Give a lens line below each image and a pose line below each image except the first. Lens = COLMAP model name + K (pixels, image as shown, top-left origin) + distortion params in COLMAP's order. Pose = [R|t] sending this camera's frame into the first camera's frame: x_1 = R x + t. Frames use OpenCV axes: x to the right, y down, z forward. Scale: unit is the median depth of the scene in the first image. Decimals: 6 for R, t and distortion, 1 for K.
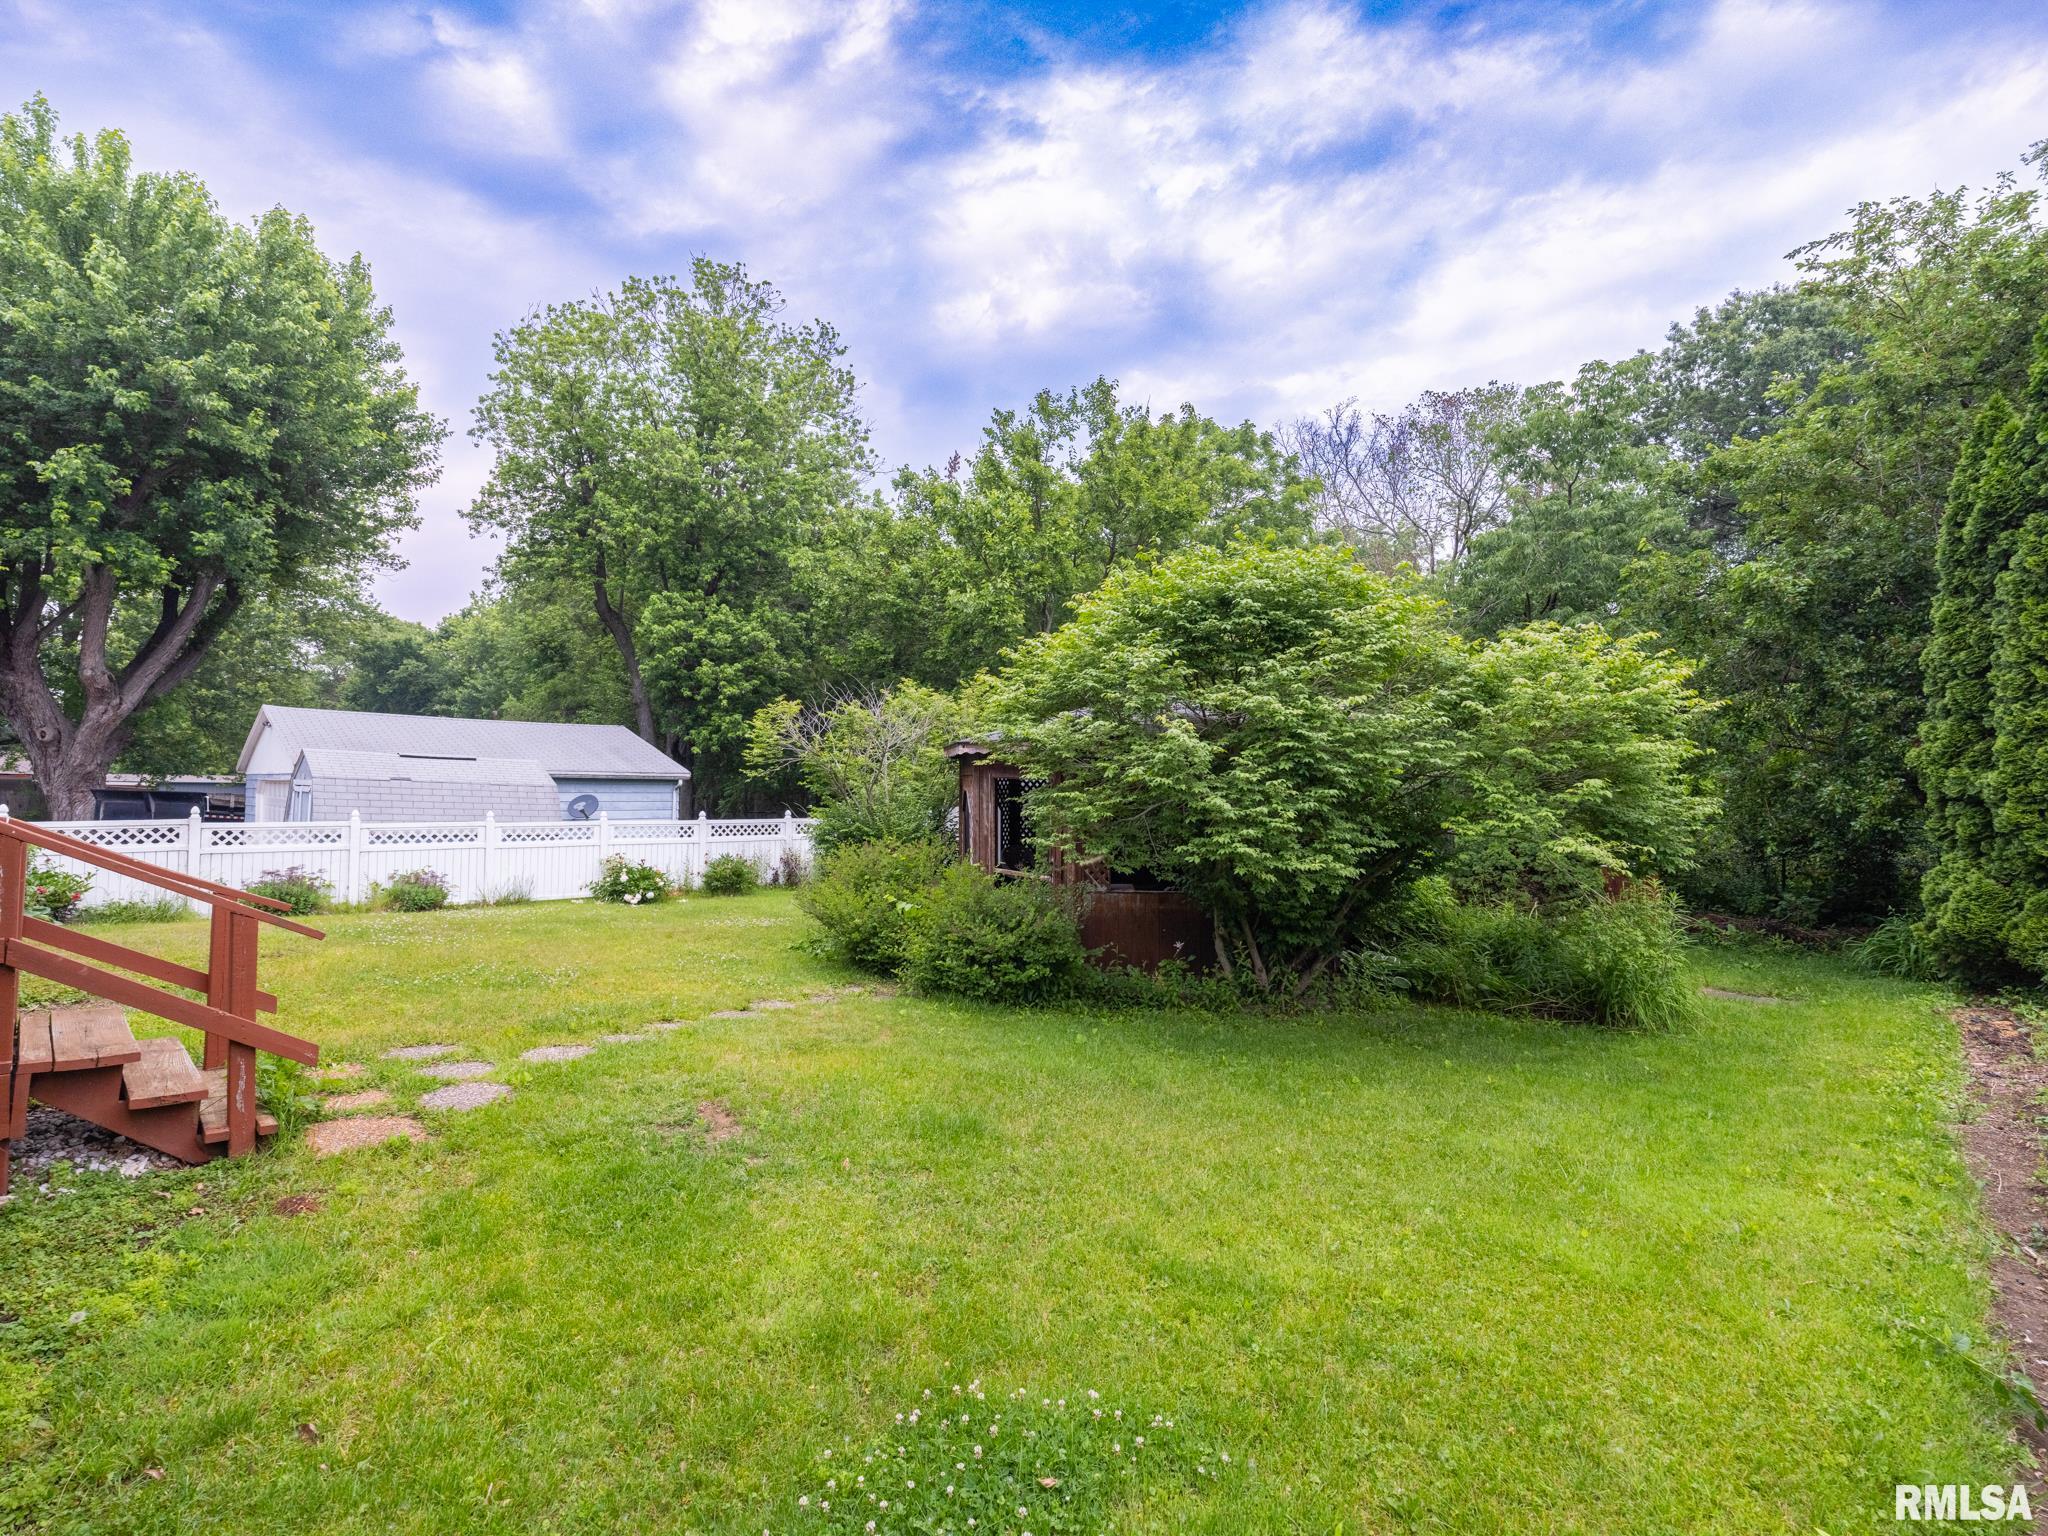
lens RADIAL K [[931.4, 0, 1018.5], [0, 931.4, 761.8], [0, 0, 1]] dist [-0.001933, -0.000562]
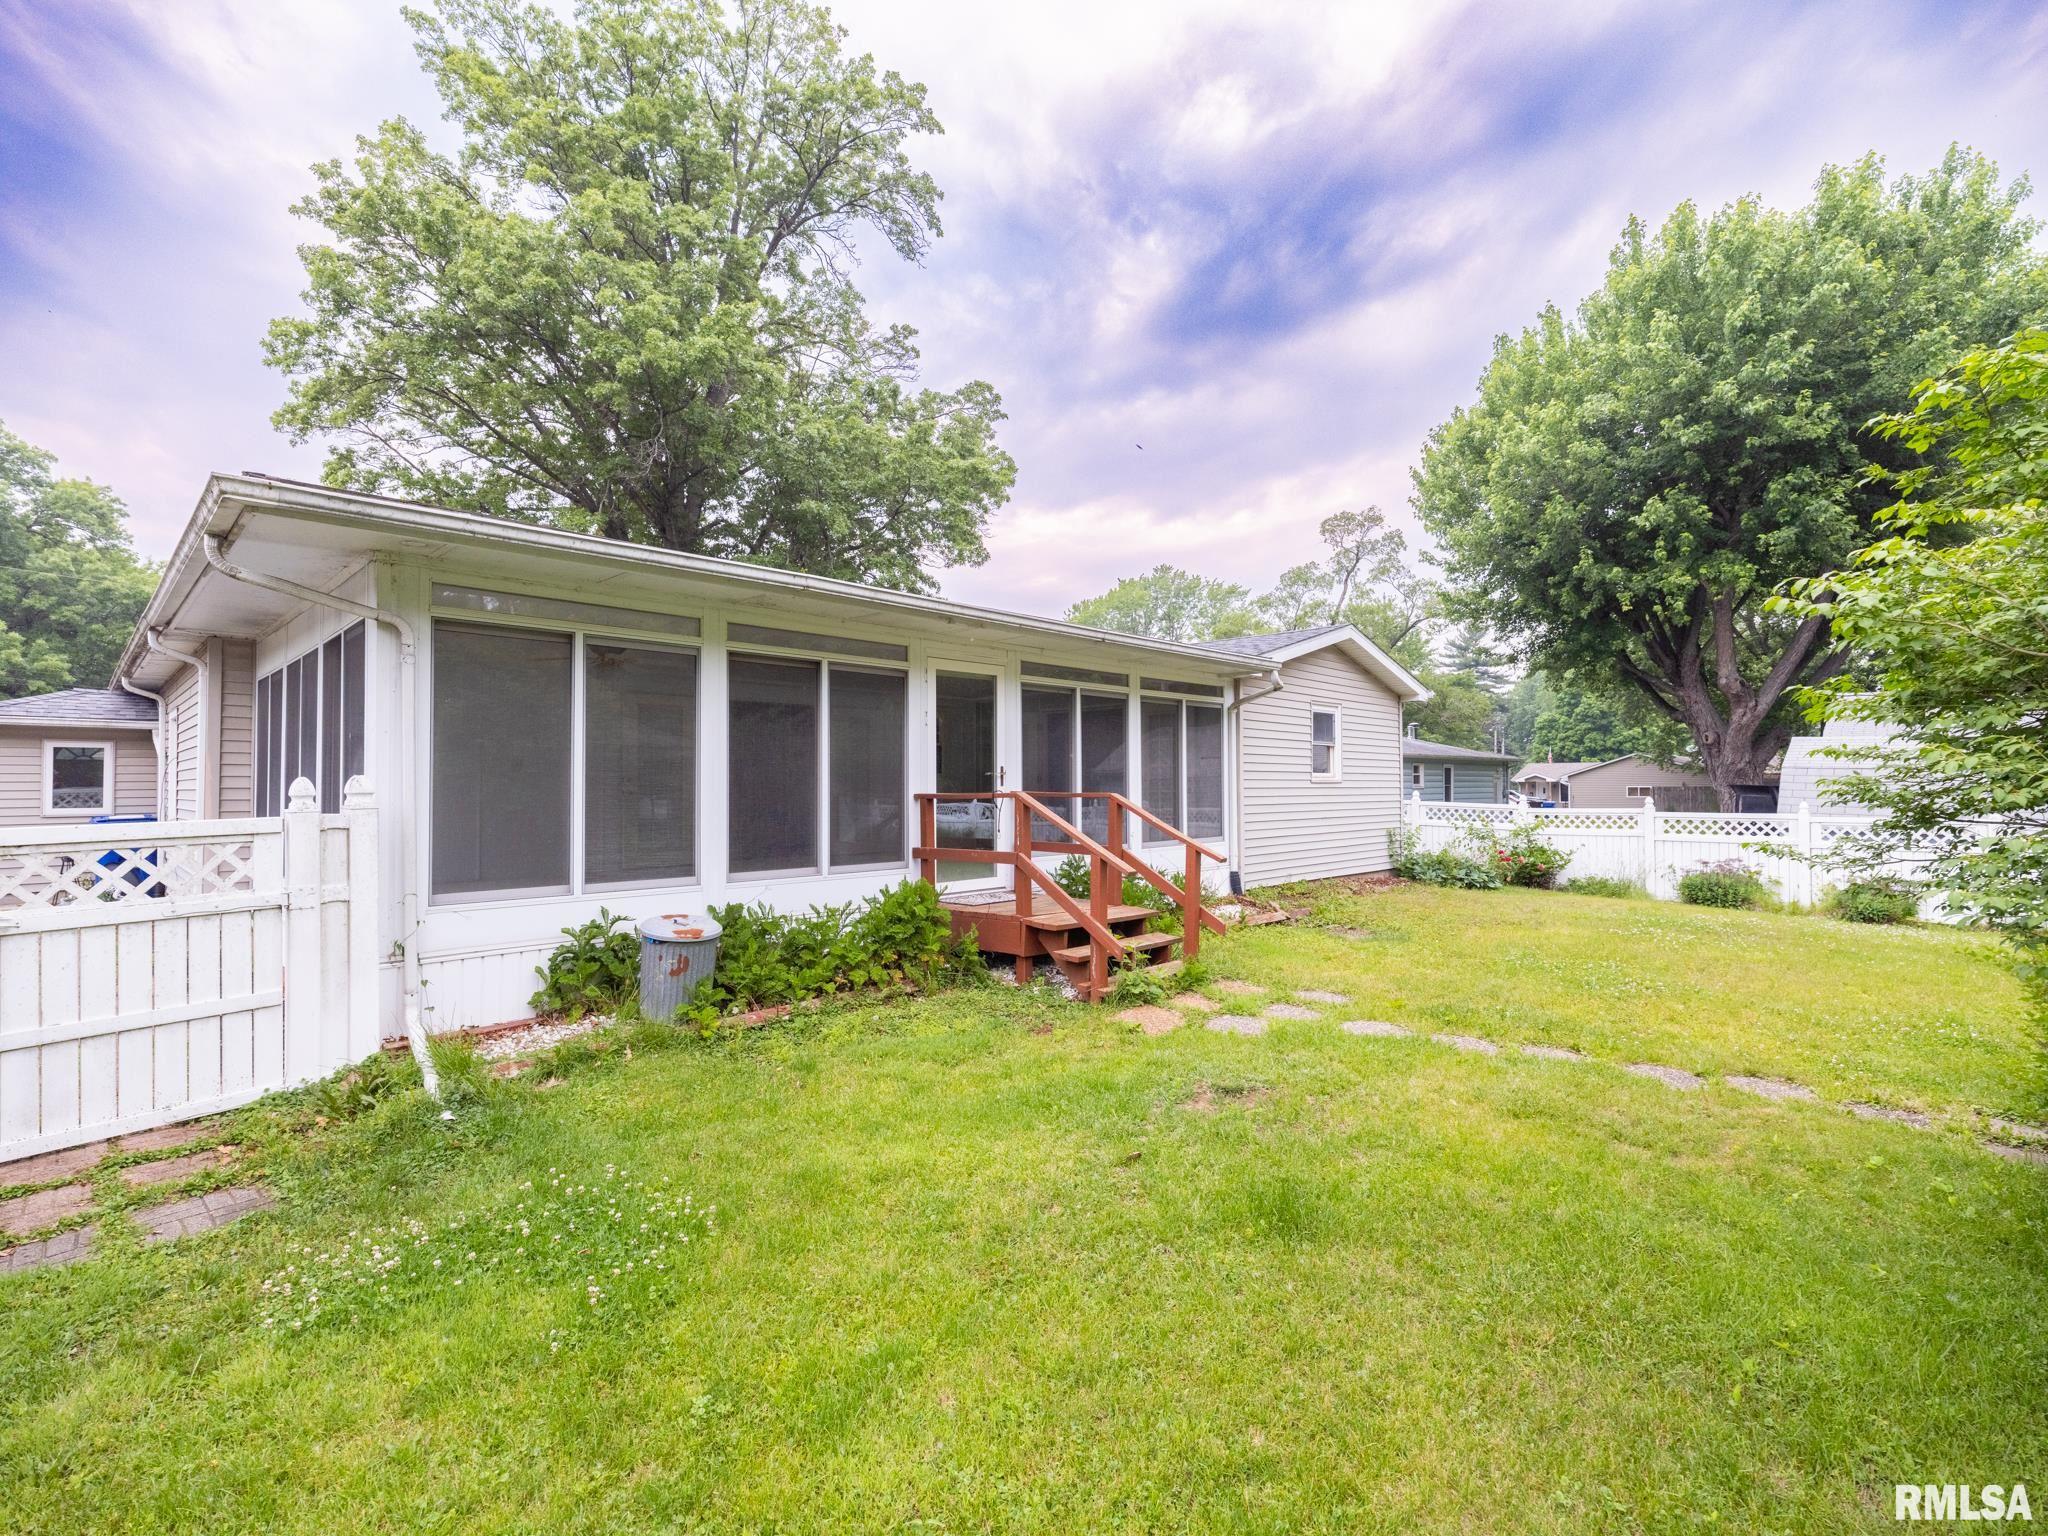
lens RADIAL K [[931.4, 0, 1015.4], [0, 931.4, 760.7], [0, 0, 1]] dist [-0.001933, -0.000562]
pose [[-0.012011, -0.034702, -0.999326, 0.150661], [0.035942, 0.998737, -0.035113, 0.010911], [0.999282, -0.036339, -0.010749, 0.174157]]
